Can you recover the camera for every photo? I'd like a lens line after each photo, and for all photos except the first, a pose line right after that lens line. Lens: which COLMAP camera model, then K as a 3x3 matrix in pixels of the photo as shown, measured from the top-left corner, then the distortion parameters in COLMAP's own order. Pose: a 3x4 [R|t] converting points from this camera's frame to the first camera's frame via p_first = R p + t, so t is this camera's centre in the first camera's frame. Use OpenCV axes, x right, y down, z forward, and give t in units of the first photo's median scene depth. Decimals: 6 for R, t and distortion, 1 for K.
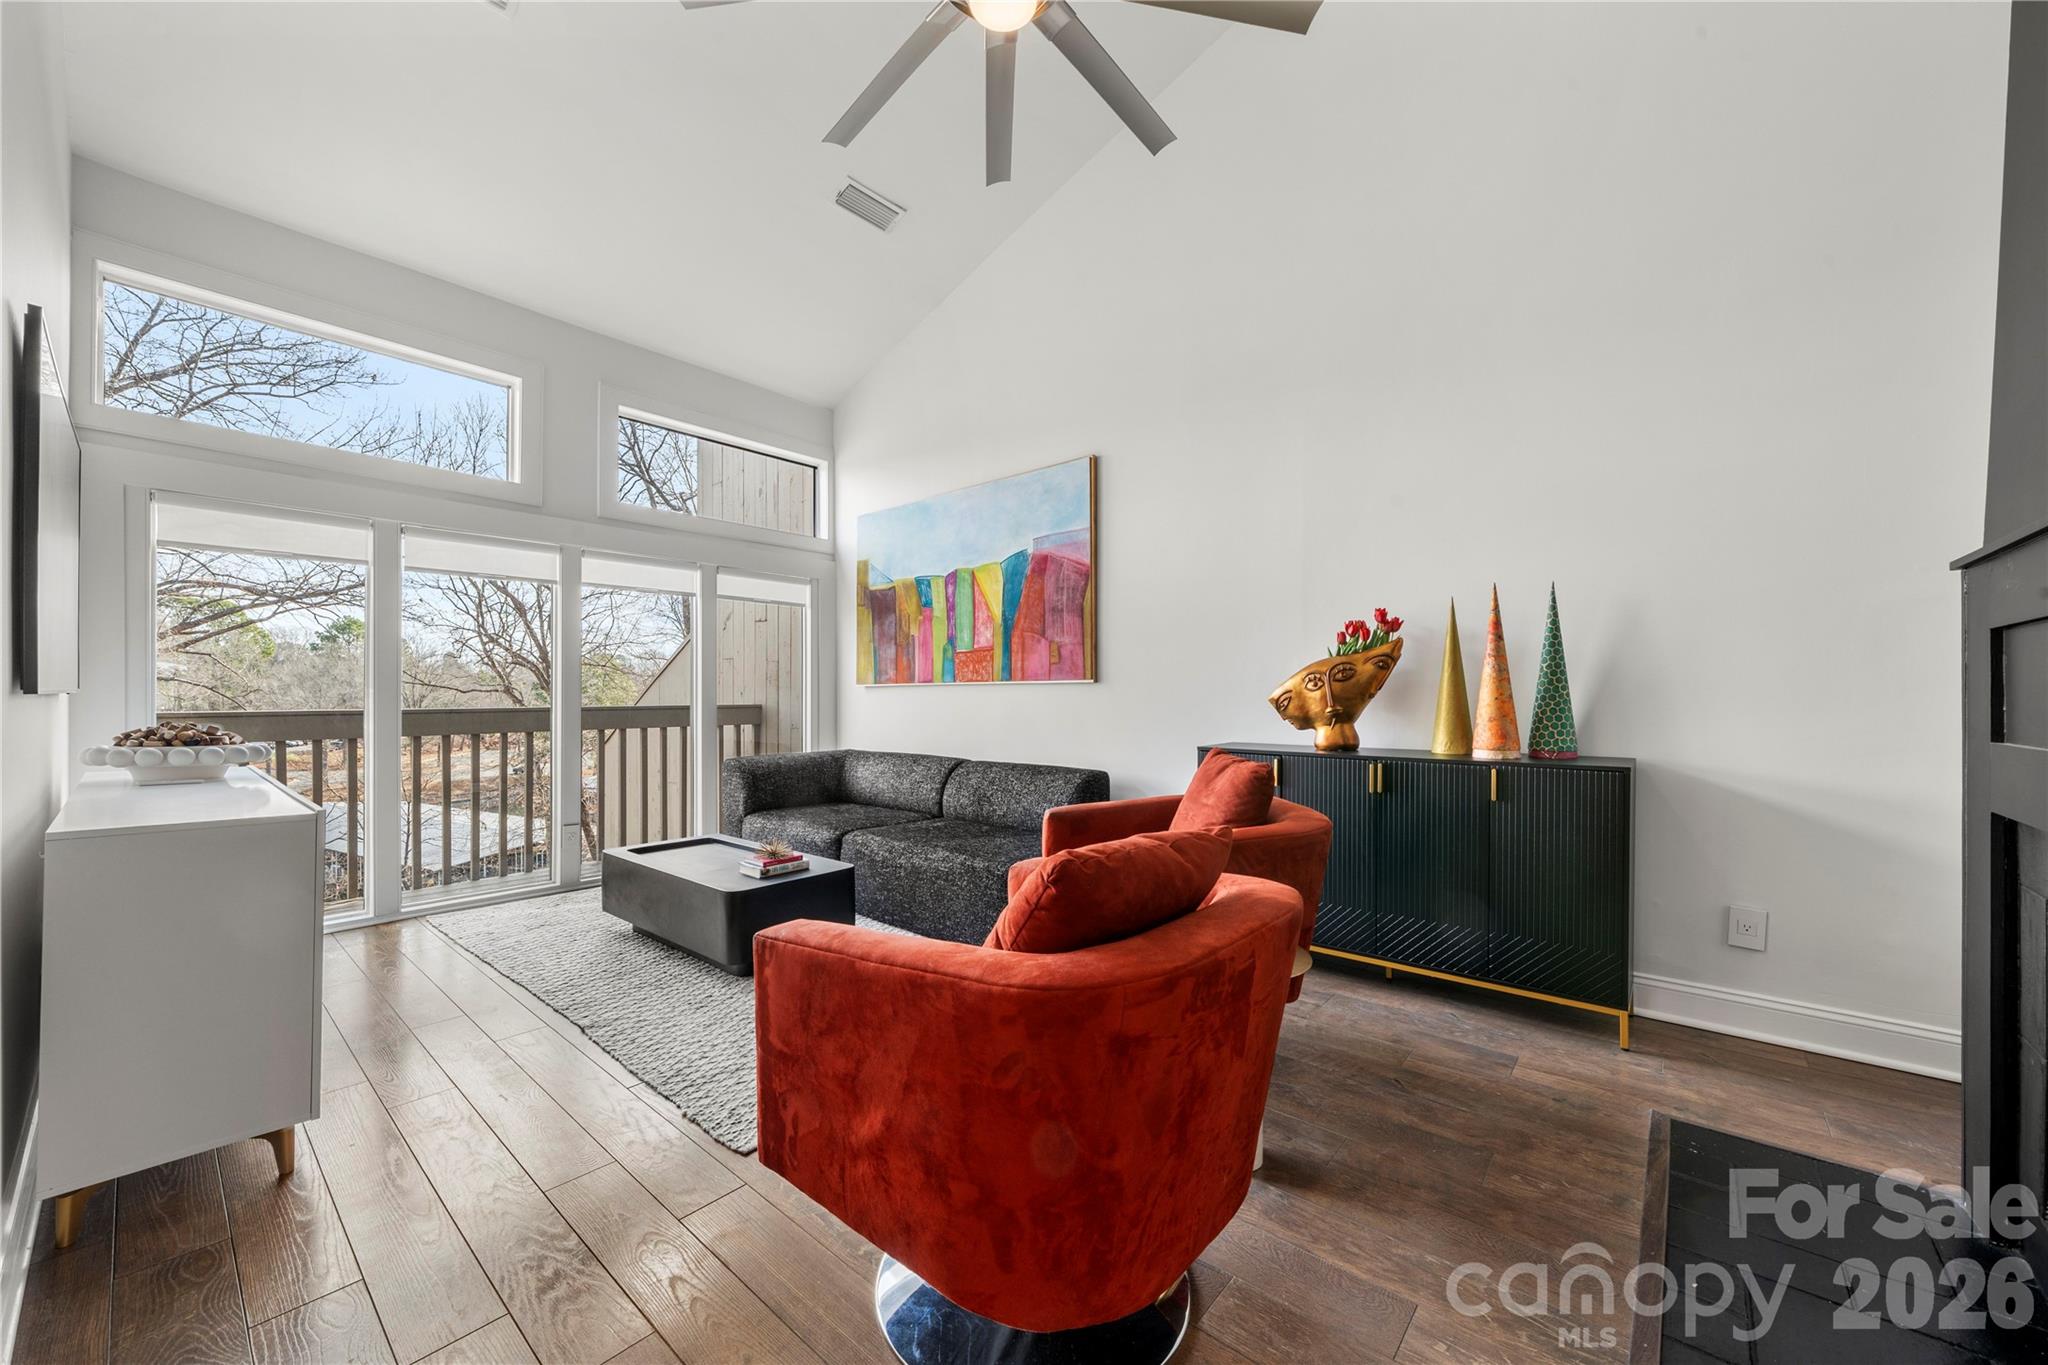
lens RADIAL K [[766.3, 0, 1029.4], [0, 766.3, 691.2], [0, 0, 1]] dist [-0.002096, -0.000211]
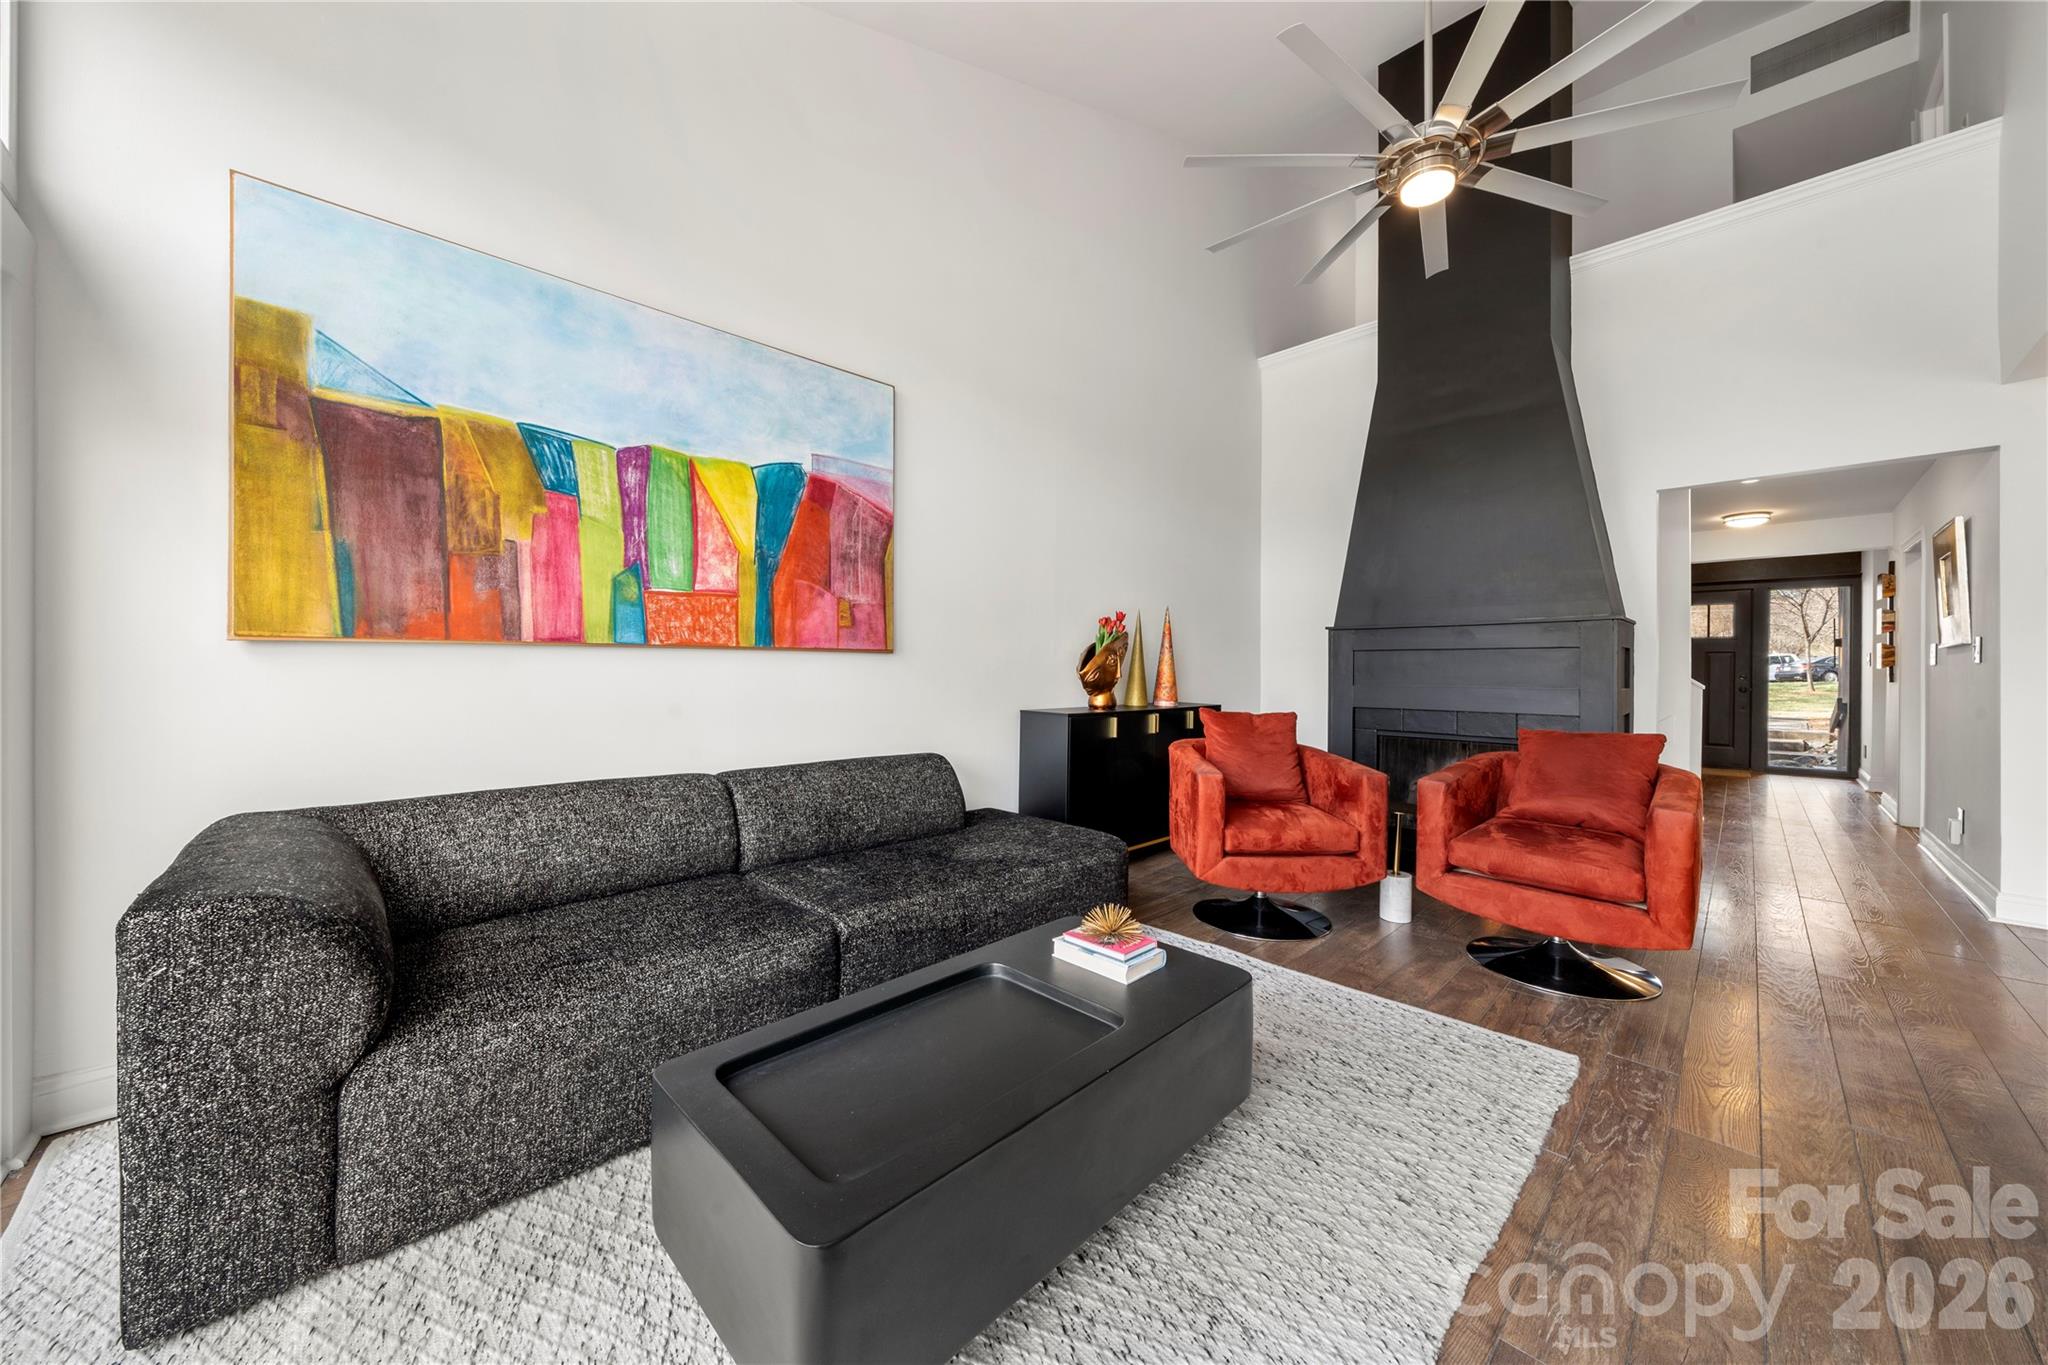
lens RADIAL K [[713.2, 0, 1018.6], [0, 713.2, 665.6], [0, 0, 1]] dist [-0.002096, -0.000403]
pose [[0.092807, 0.006516, 0.995663, -0.635074], [-0.010309, 0.999931, -0.005583, 0.004877], [-0.995631, -0.009746, 0.092867, 0.720357]]
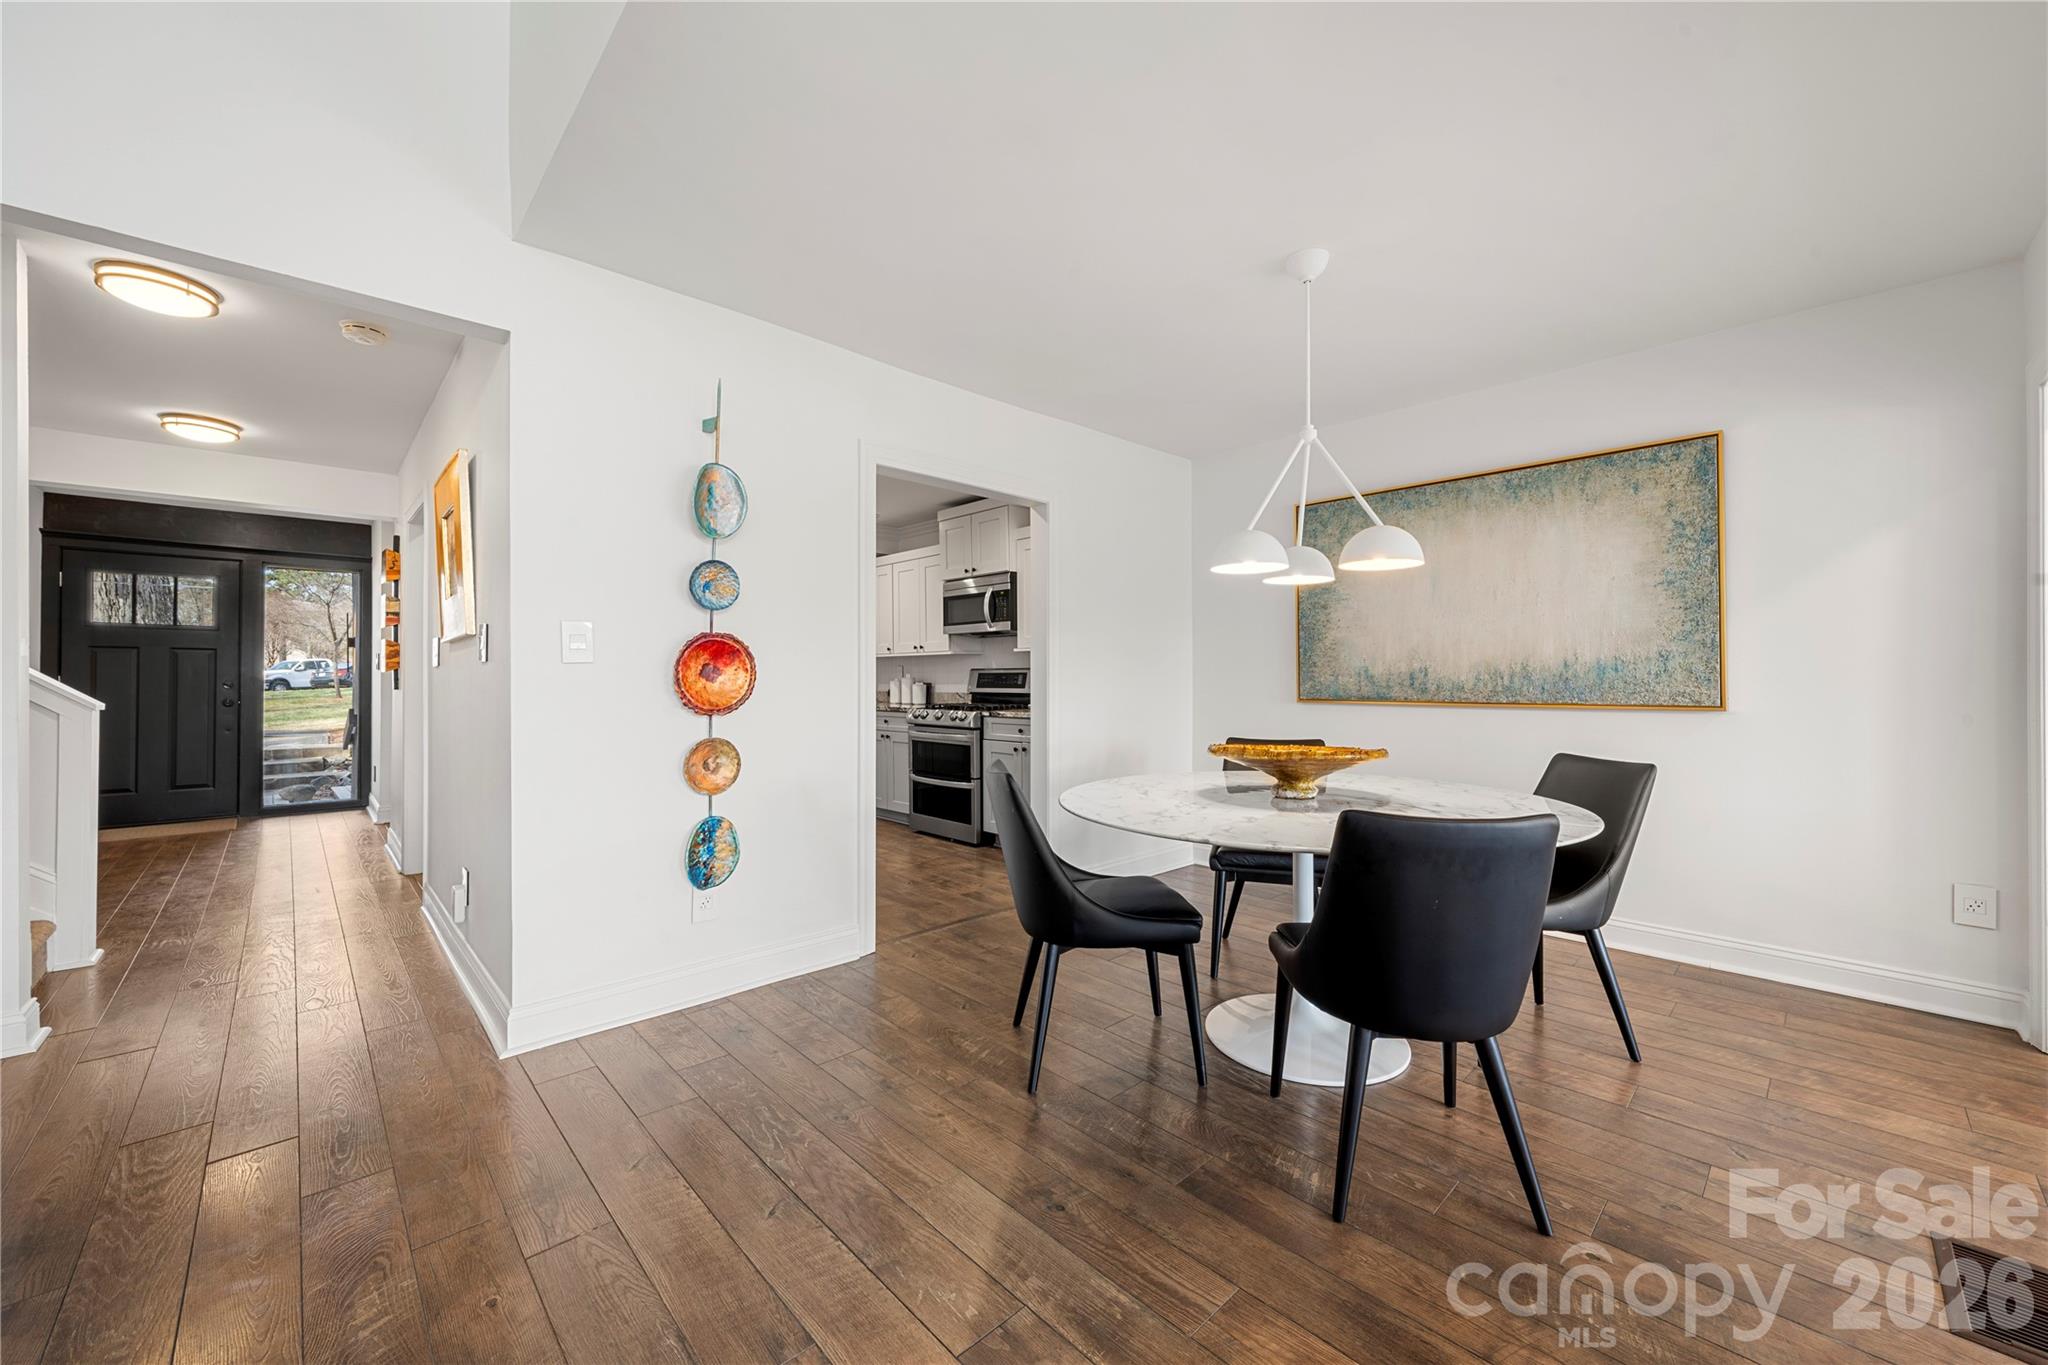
lens RADIAL K [[783.6, 0, 1014.6], [0, 783.6, 678.2], [0, 0, 1]] dist [-0.009202, -0.000033]
pose [[-0.993071, 0.002342, 0.117494, -0.229551], [0.001794, 0.999987, -0.004770, 0.002385], [-0.117504, -0.004526, -0.993062, 0.282419]]
